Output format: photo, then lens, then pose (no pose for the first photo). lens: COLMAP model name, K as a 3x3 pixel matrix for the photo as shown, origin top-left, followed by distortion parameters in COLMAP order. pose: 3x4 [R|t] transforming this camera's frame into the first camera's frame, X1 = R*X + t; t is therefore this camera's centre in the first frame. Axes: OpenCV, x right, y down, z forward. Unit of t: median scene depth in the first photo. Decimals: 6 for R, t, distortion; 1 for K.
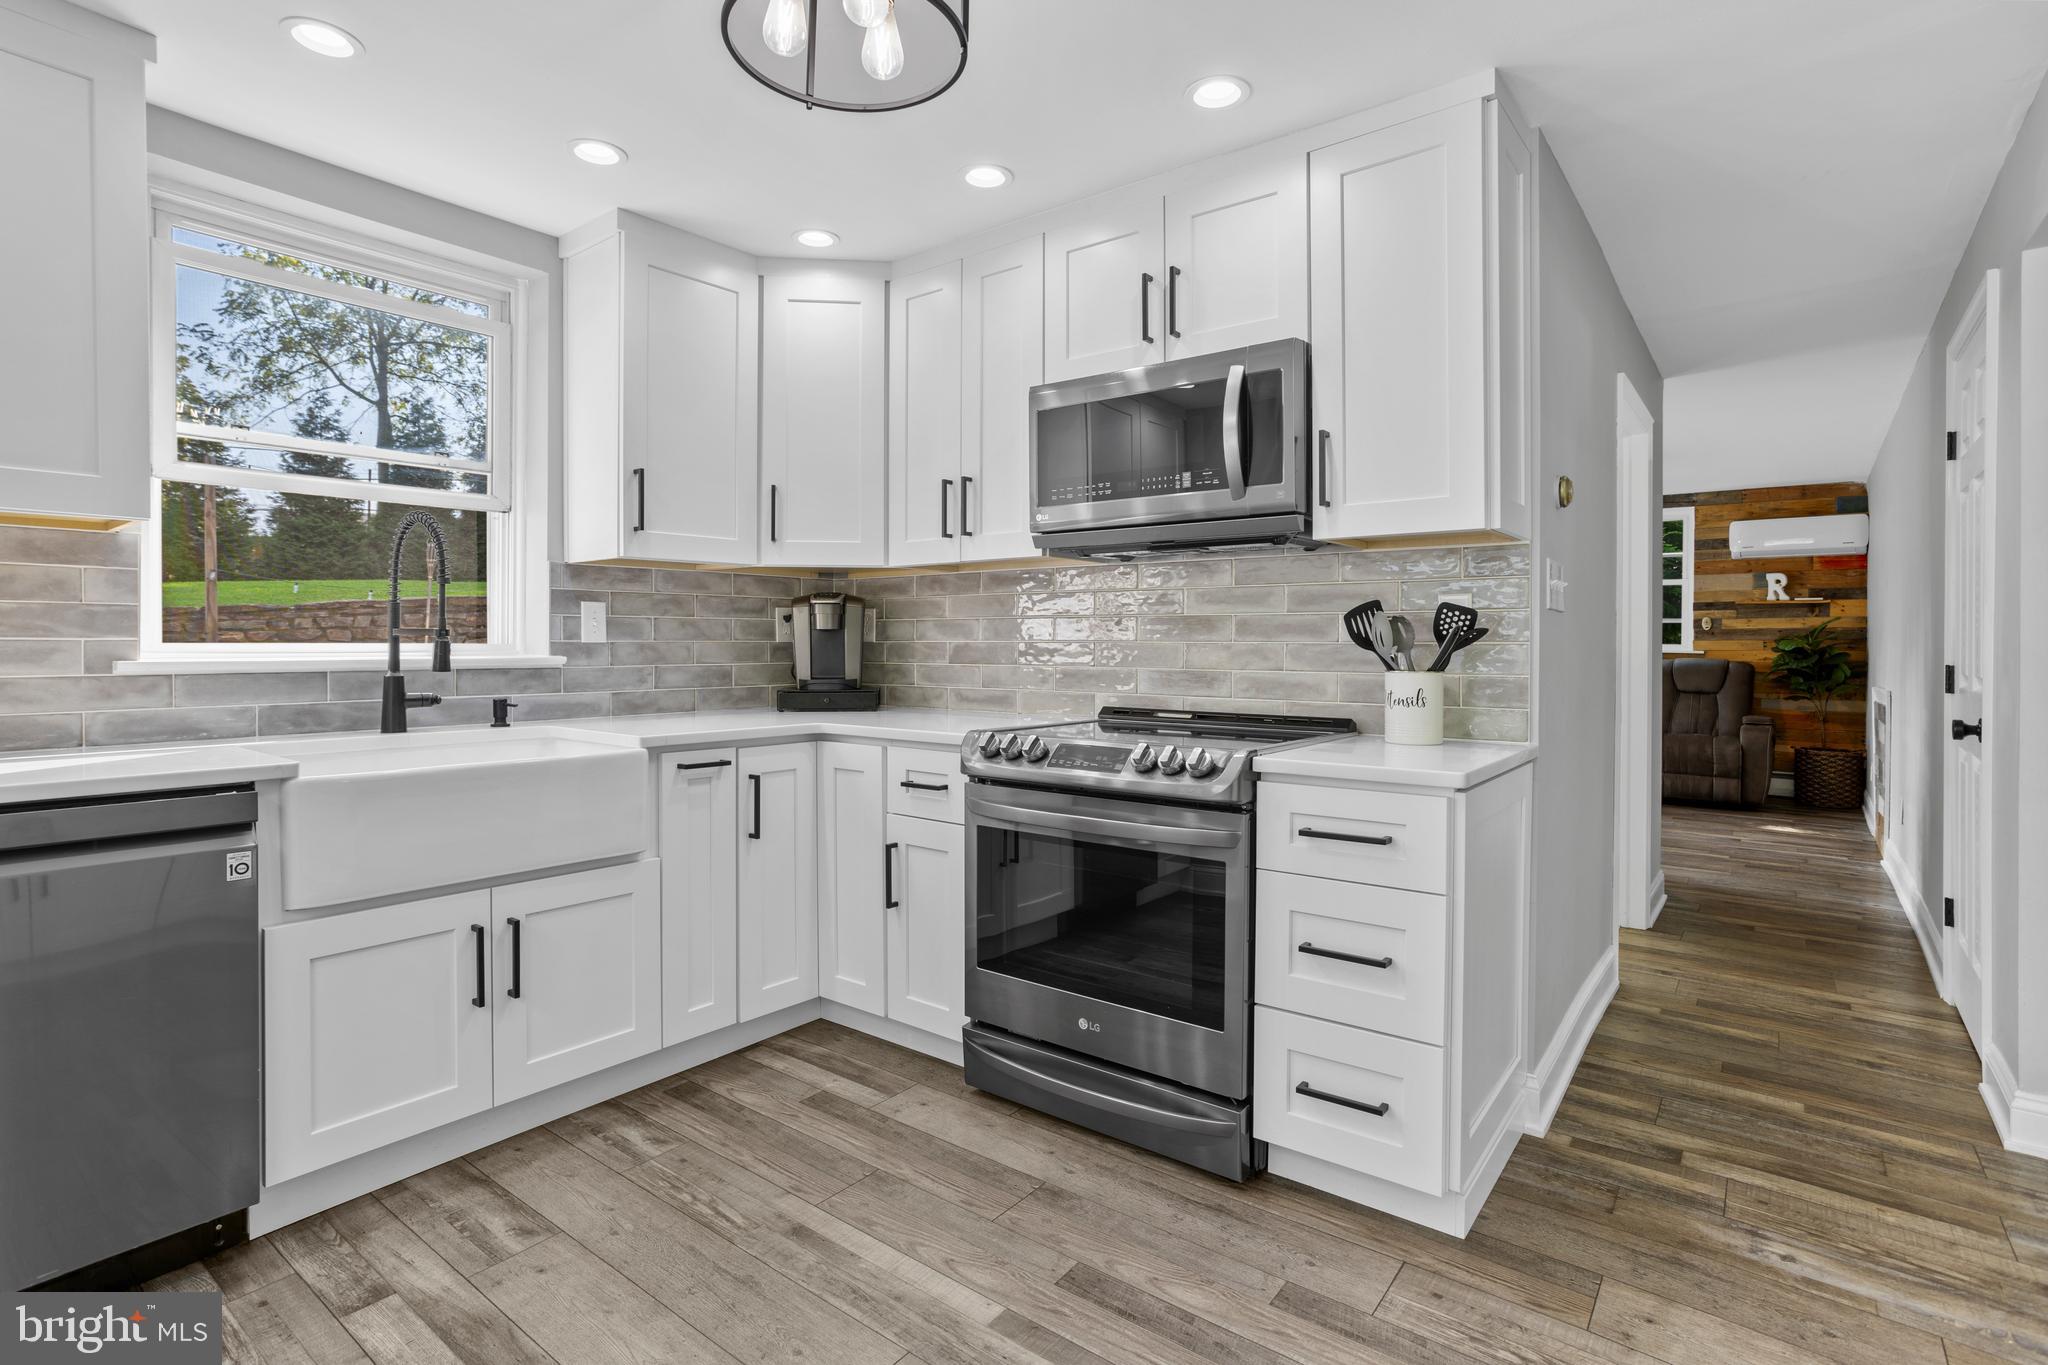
lens RADIAL K [[1019.7, 0, 1024.2], [0, 1019.7, 660.0], [0, 0, 1]] dist [-0.028227, 0.023301]
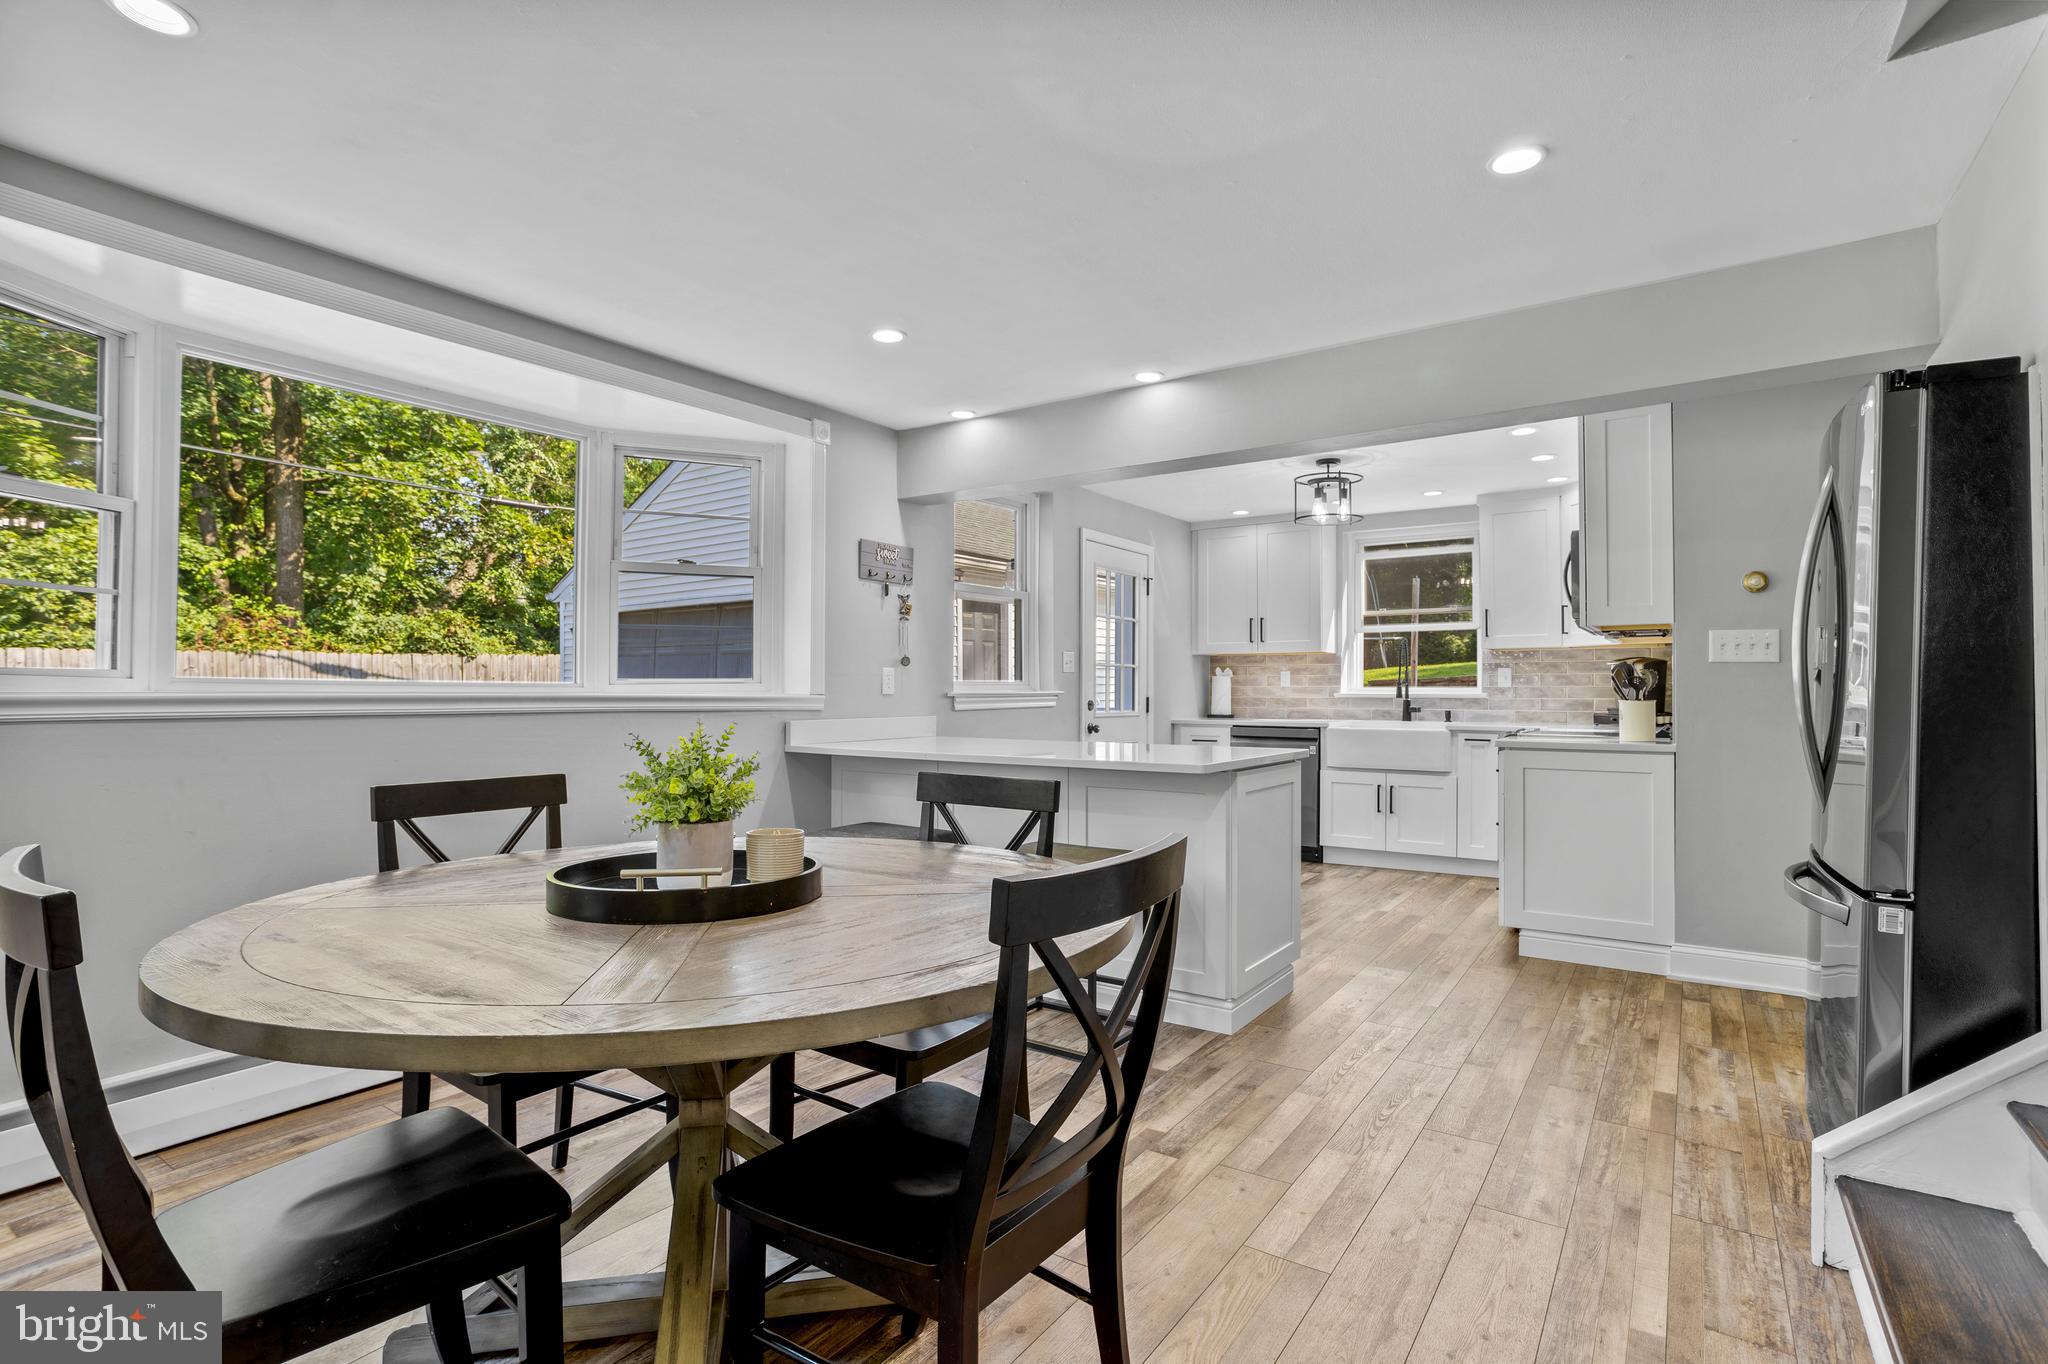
lens RADIAL K [[1019.7, 0, 1024.2], [0, 1019.7, 659.5], [0, 0, 1]] dist [-0.028227, 0.023301]
pose [[0.062347, -0.033527, -0.997491, 1.871987], [-0.018916, 0.999216, -0.034768, 0.020606], [0.997875, 0.021036, 0.061664, -0.153812]]
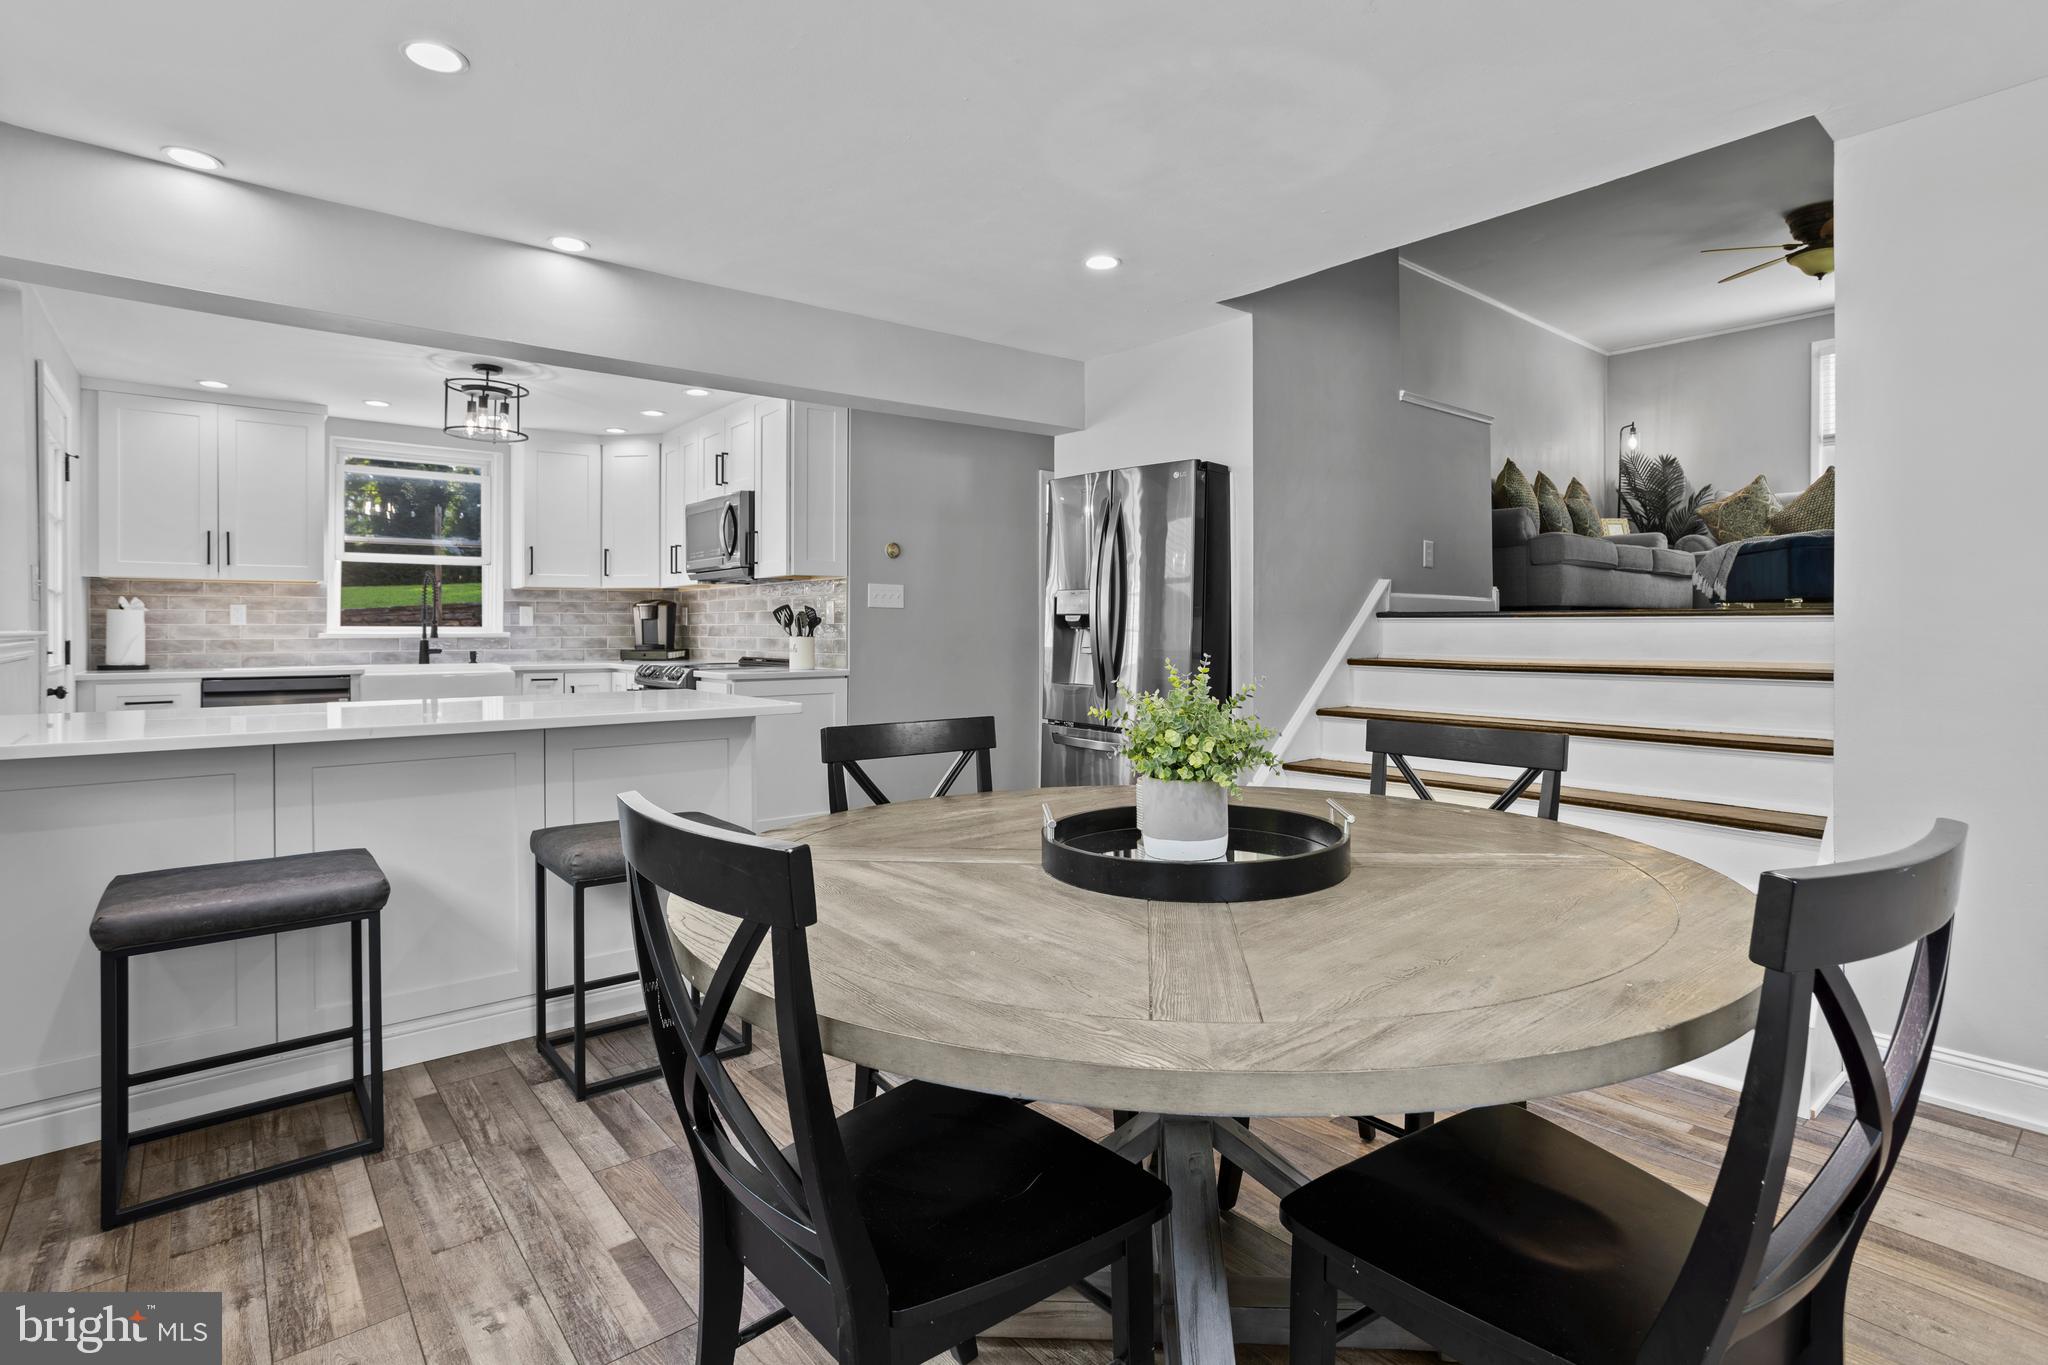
lens RADIAL K [[1007.3, 0, 1028.4], [0, 1007.3, 644.0], [0, 0, 1]] dist [-0.020368, 0.000413]
pose [[0.976894, -0.000864, -0.213723, 1.193384], [0.000383, 0.999997, -0.002293, 0.029362], [0.213724, 0.002158, 0.976892, -0.930052]]
